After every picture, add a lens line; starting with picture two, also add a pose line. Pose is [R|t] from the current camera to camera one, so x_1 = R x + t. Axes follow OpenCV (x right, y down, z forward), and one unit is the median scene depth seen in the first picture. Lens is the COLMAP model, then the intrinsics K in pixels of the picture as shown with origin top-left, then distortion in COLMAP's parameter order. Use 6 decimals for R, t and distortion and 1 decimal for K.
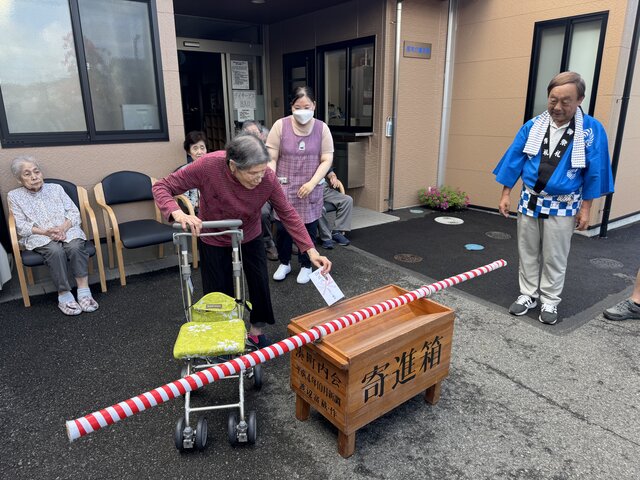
lens RADIAL K [[454.5, 0, 322.9], [0, 454.5, 252.6], [0, 0, 1]] dist [0.009154, -0.003487]
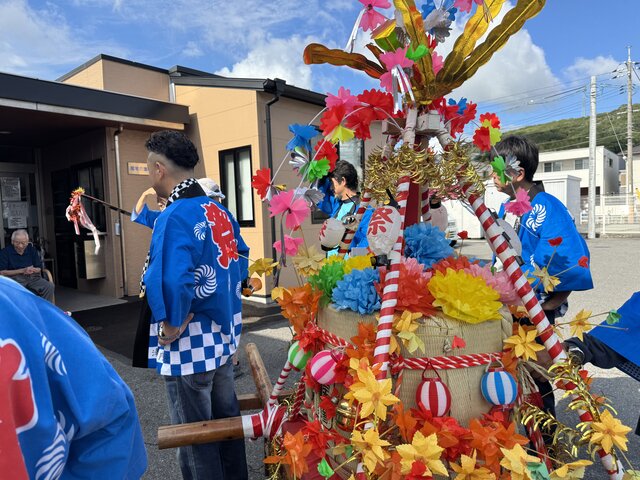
lens RADIAL K [[451.4, 0, 320.0], [0, 451.4, 240.0], [0, 0, 1]] dist [0.111196, -0.170120]
pose [[0.975830, -0.038459, 0.215122, 0.471754], [0.090860, 0.966676, -0.239337, 0.113508], [-0.198749, 0.253099, 0.946805, -0.300098]]
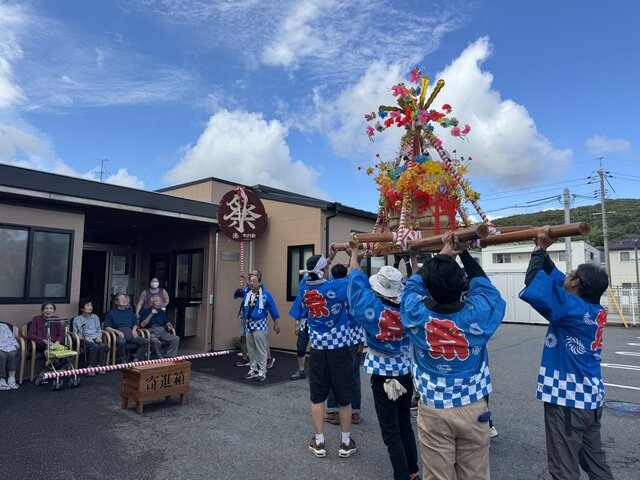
lens RADIAL K [[451.4, 0, 320.0], [0, 451.4, 240.0], [0, 0, 1]] dist [0.111196, -0.170120]
pose [[0.972153, 0.041604, 0.230626, 0.160602], [0.054299, 0.917345, -0.394373, 0.240909], [-0.227971, 0.395914, 0.889540, -0.766344]]
